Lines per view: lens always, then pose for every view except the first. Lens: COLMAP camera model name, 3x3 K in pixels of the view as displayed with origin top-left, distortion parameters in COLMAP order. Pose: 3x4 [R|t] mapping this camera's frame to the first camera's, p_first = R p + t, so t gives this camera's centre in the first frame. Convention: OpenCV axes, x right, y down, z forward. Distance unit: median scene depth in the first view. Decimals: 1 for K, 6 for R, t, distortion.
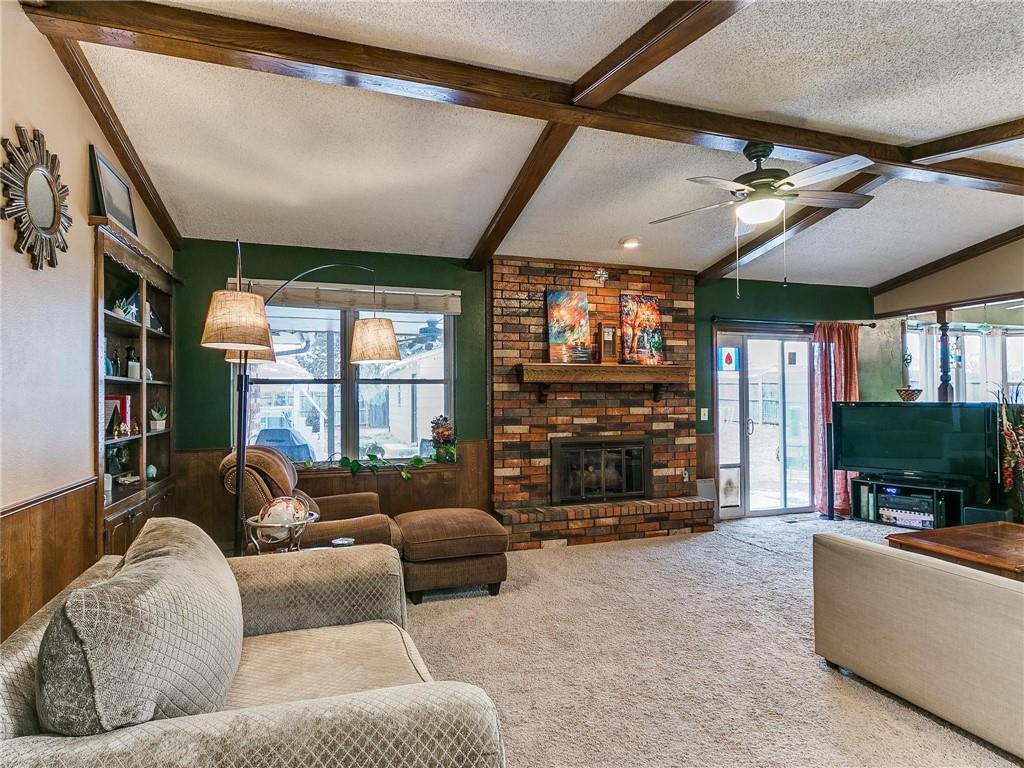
lens RADIAL K [[532.9, 0, 485.4], [0, 532.9, 388.9], [0, 0, 1]] dist [0.000723, -0.000418]
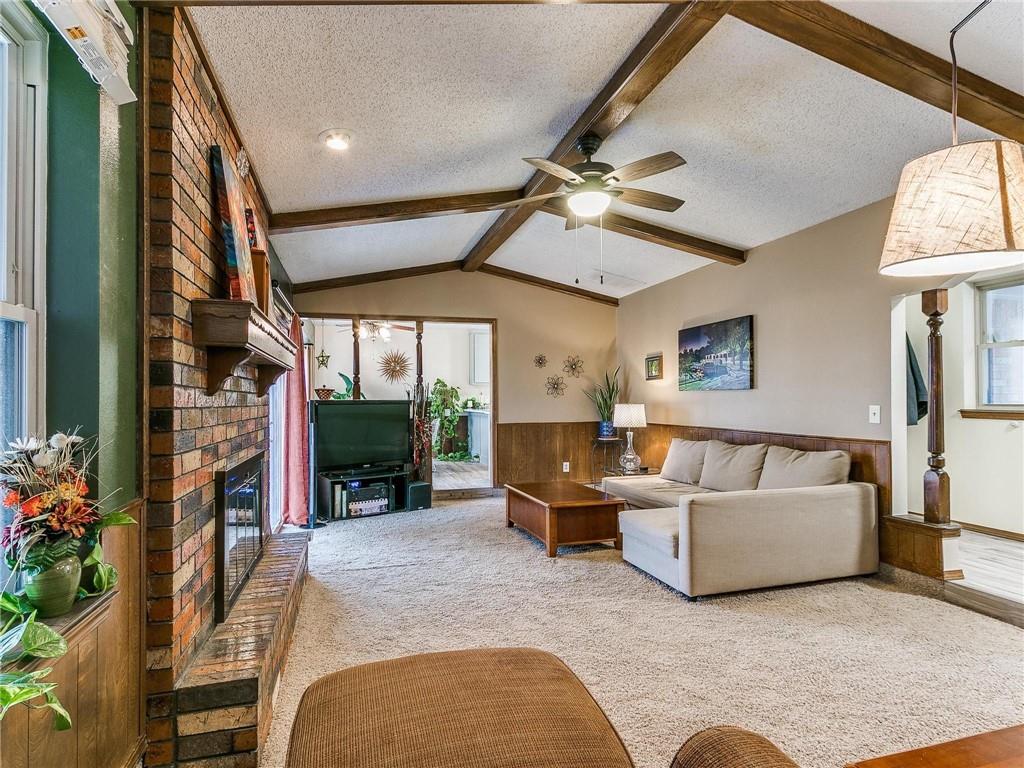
lens RADIAL K [[546.4, 0, 514.7], [0, 546.4, 391.2], [0, 0, 1]] dist [-0.000381, -0.000224]
pose [[0.013916, 0.021363, 0.999675, -0.334744], [-0.008304, 0.999740, -0.021249, 0.029651], [-0.999869, -0.008006, 0.014090, 0.723387]]
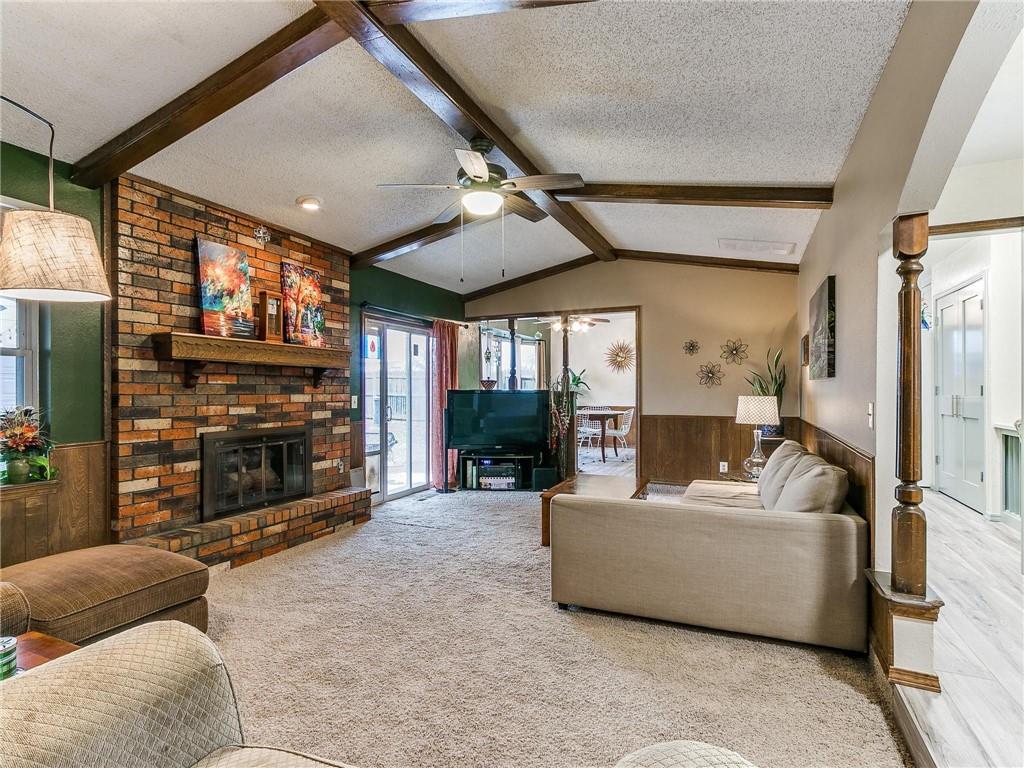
lens RADIAL K [[544.9, 0, 492.9], [0, 544.9, 391.3], [0, 0, 1]] dist [-0.000556, 0.000059]
pose [[0.668047, 0.002856, 0.744114, -0.175090], [-0.012334, 0.999898, 0.007235, 0.019765], [-0.744017, -0.014011, 0.668014, 0.166320]]
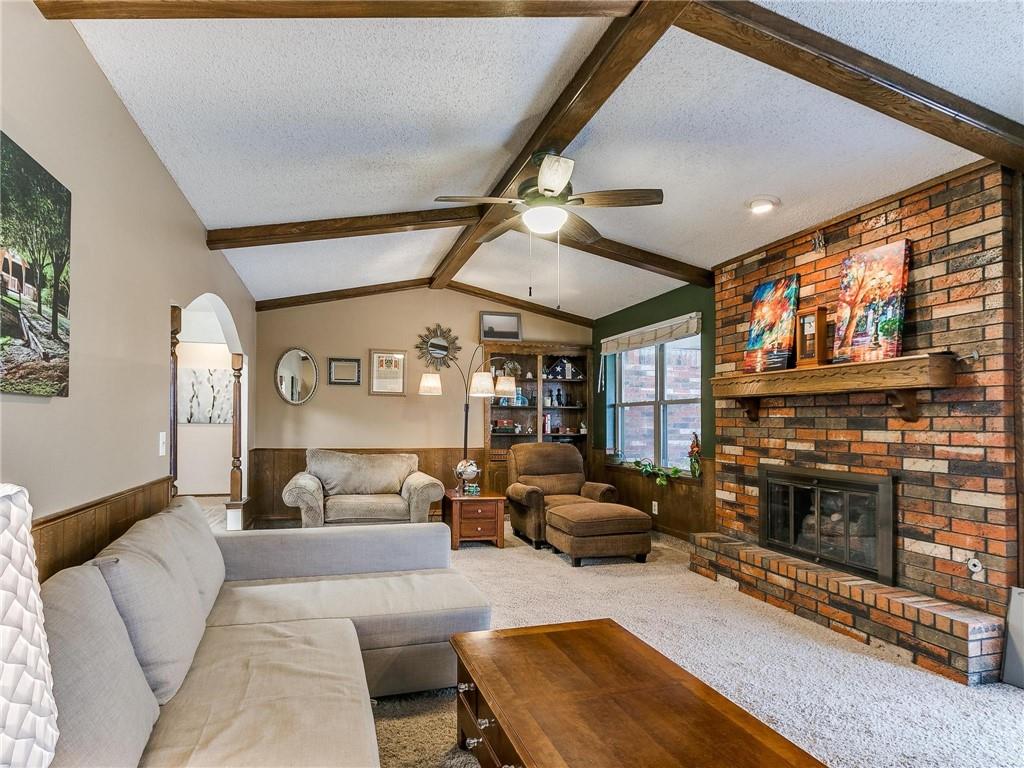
lens RADIAL K [[555.9, 0, 509.5], [0, 555.9, 411.3], [0, 0, 1]] dist [0.020278, 0.000355]
pose [[0.013553, -0.011313, -0.999844, 0.966675], [0.009207, 0.999895, -0.011189, 0.016222], [0.999866, -0.009054, 0.013656, 0.587452]]
